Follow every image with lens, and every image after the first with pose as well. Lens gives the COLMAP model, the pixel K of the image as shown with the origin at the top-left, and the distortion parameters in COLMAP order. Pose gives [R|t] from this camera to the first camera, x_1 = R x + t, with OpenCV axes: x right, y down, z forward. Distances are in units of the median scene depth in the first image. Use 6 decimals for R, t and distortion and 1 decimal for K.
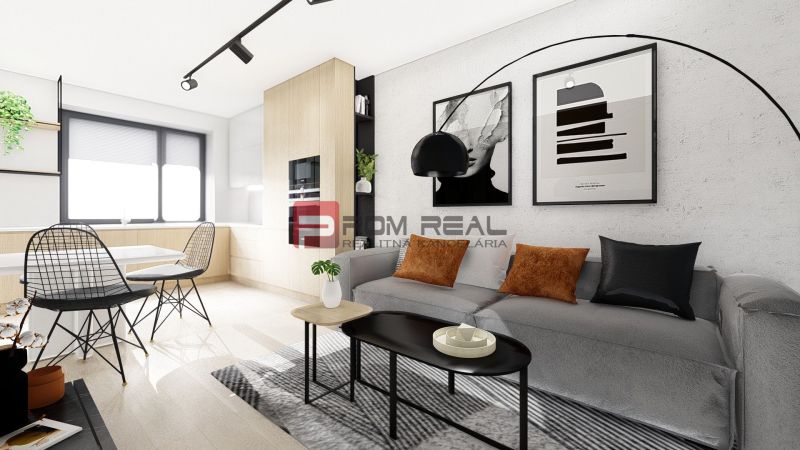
lens RADIAL K [[333.0, 0, 395.7], [0, 333.0, 218.4], [0, 0, 1]] dist [0.002545, -0.000374]
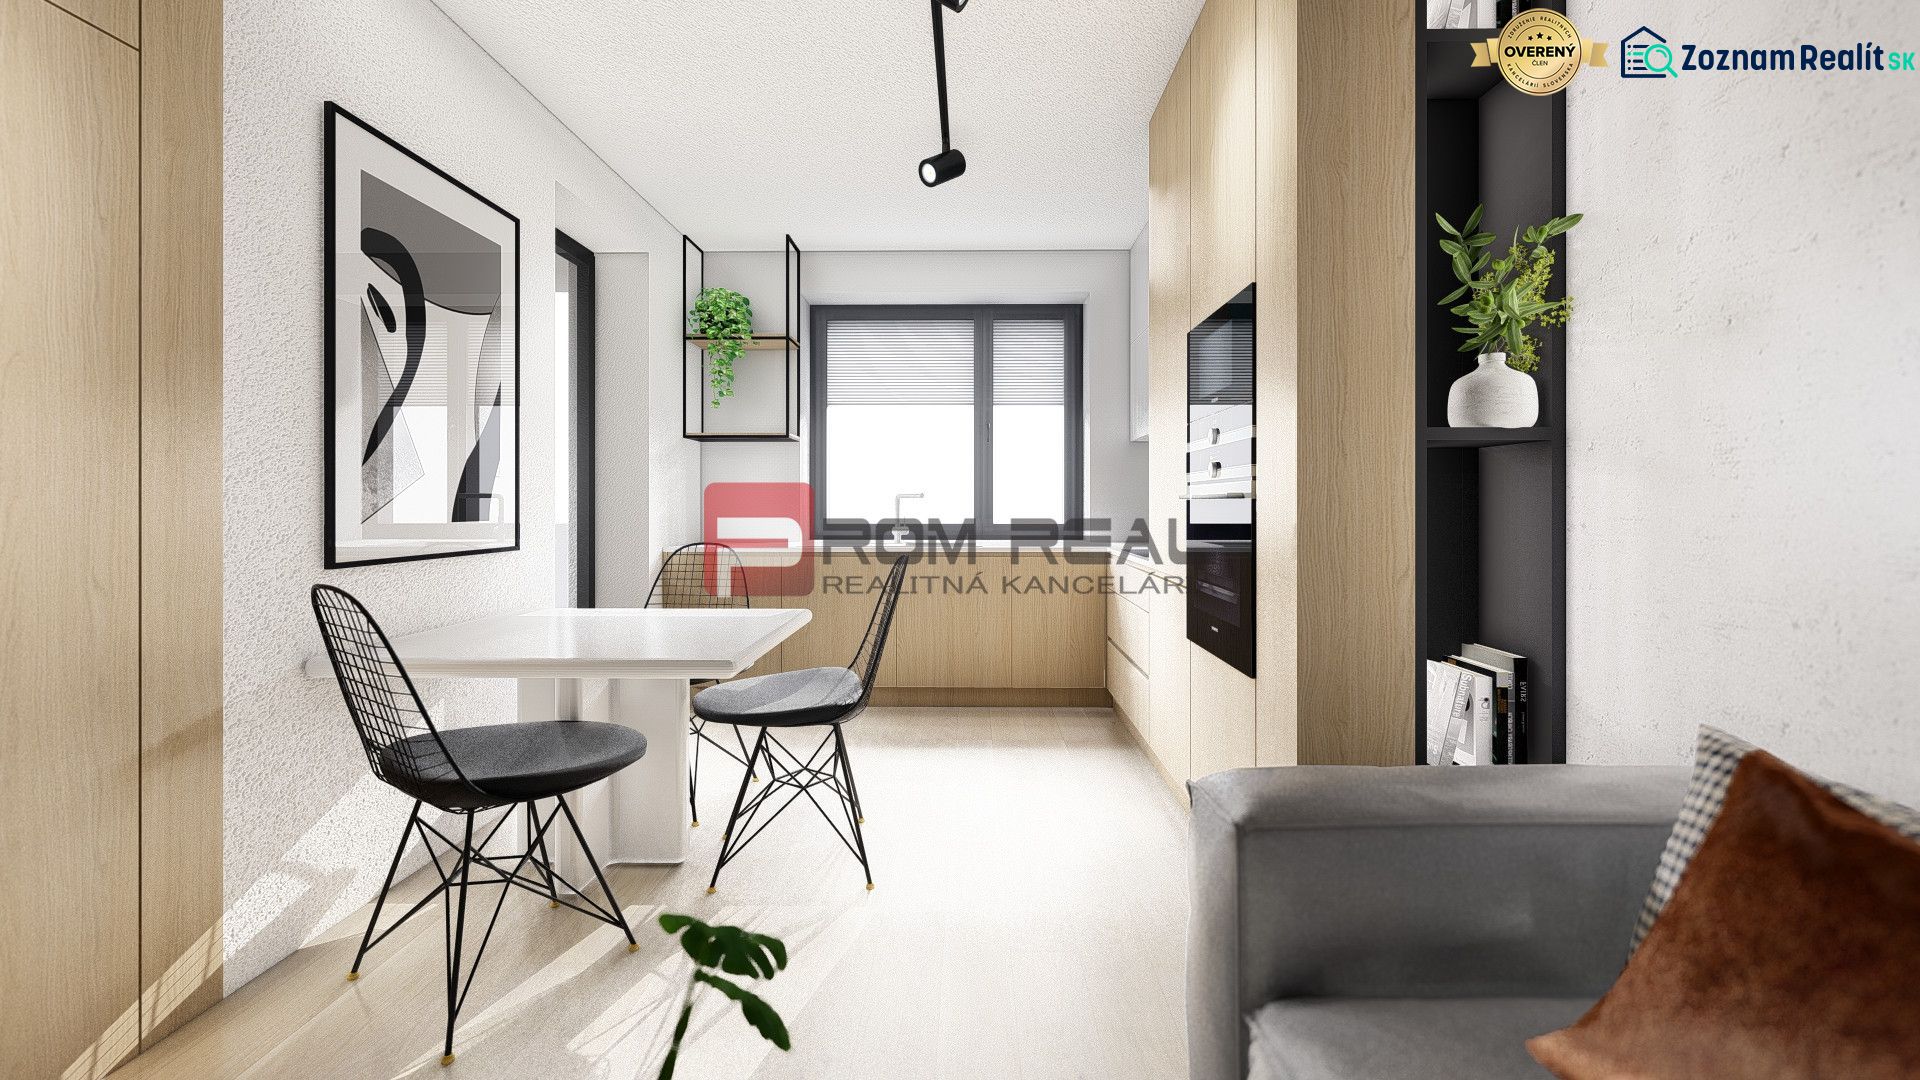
lens RADIAL K [[799.3, 0, 960.5], [0, 799.3, 501.5], [0, 0, 1]] dist [0.002545, -0.000374]
pose [[0.641579, -0.004523, -0.767044, 0.087372], [-0.006729, 0.999911, -0.011525, -0.037190], [0.767028, 0.012556, 0.641491, 0.616725]]
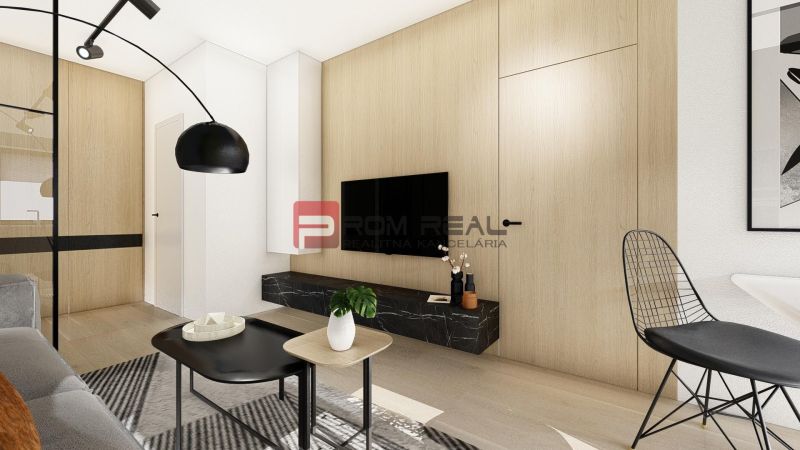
lens RADIAL K [[333.0, 0, 406.9], [0, 333.0, 217.3], [0, 0, 1]] dist [0.002545, -0.000374]
pose [[-0.995810, 0.002872, -0.091399, -0.182073], [0.001436, 0.999875, 0.015765, -0.014144], [0.091433, 0.015568, -0.995690, 1.169762]]
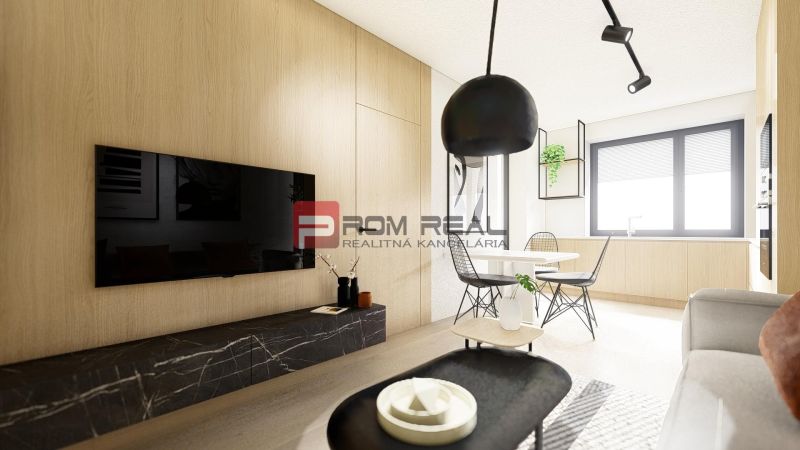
lens RADIAL K [[333.0, 0, 401.7], [0, 333.0, 230.6], [0, 0, 1]] dist [0.002545, -0.000374]
pose [[-0.051608, -0.002526, -0.998664, 0.461471], [-0.011193, 0.999935, -0.001951, 0.016391], [0.998605, 0.011077, -0.051633, 0.529874]]
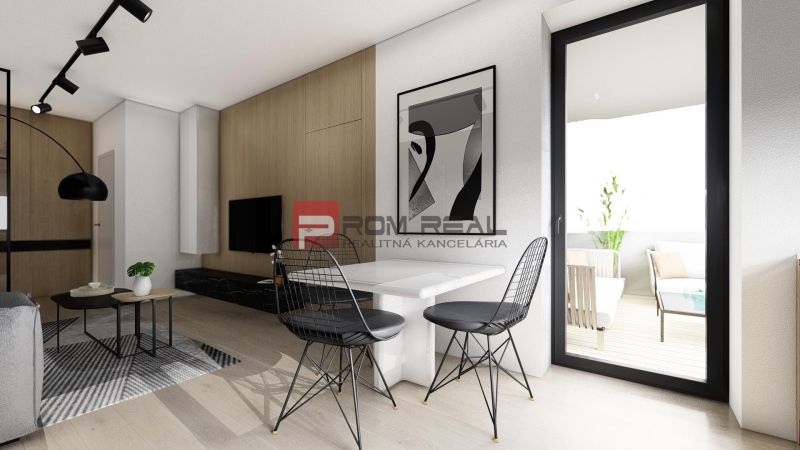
lens RADIAL K [[333.0, 0, 407.7], [0, 333.0, 227.1], [0, 0, 1]] dist [0.002545, -0.000374]
pose [[-0.996116, 0.001148, -0.088047, -0.769037], [0.000115, 0.999931, 0.011742, -0.012744], [0.088054, 0.011686, -0.996047, 1.645612]]
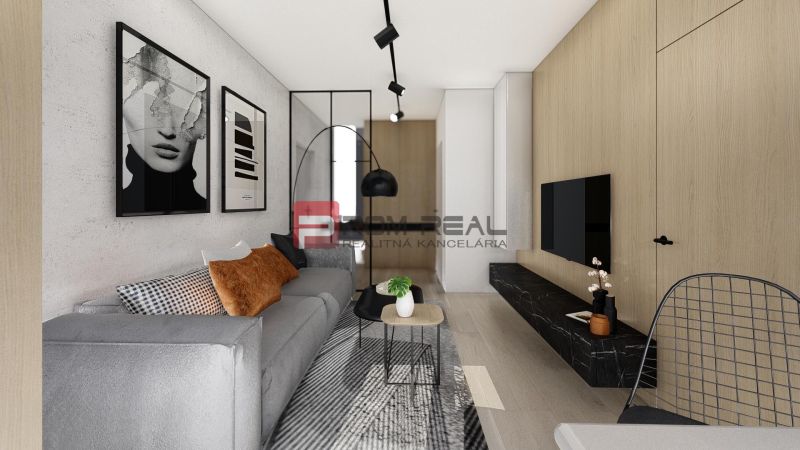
lens RADIAL K [[333.0, 0, 403.3], [0, 333.0, 201.5], [0, 0, 1]] dist [0.002545, -0.000374]
pose [[-0.635150, 0.004232, 0.772378, -0.681265], [0.009643, 0.999951, 0.002451, -0.066400], [-0.772329, 0.009005, -0.635159, 1.149453]]
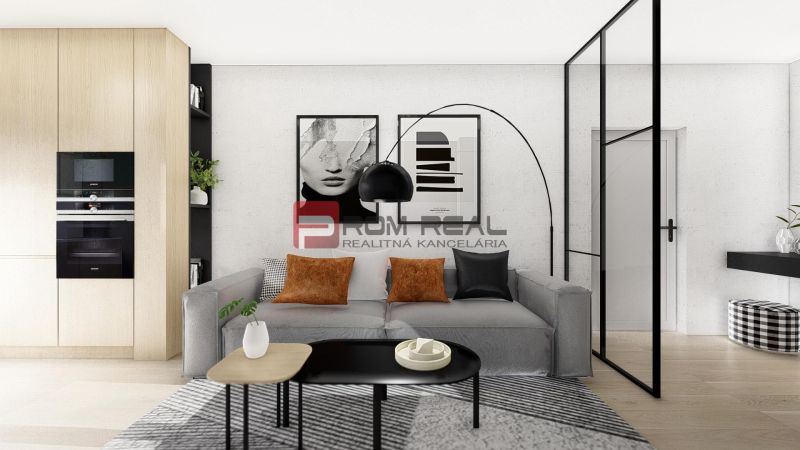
lens RADIAL K [[333.0, 0, 395.6], [0, 333.0, 220.4], [0, 0, 1]] dist [0.002545, -0.000374]
pose [[0.770961, 0.001105, 0.636881, -0.326291], [0.005048, 0.999956, -0.007846, -0.040830], [-0.636862, 0.009264, 0.770922, 0.087870]]
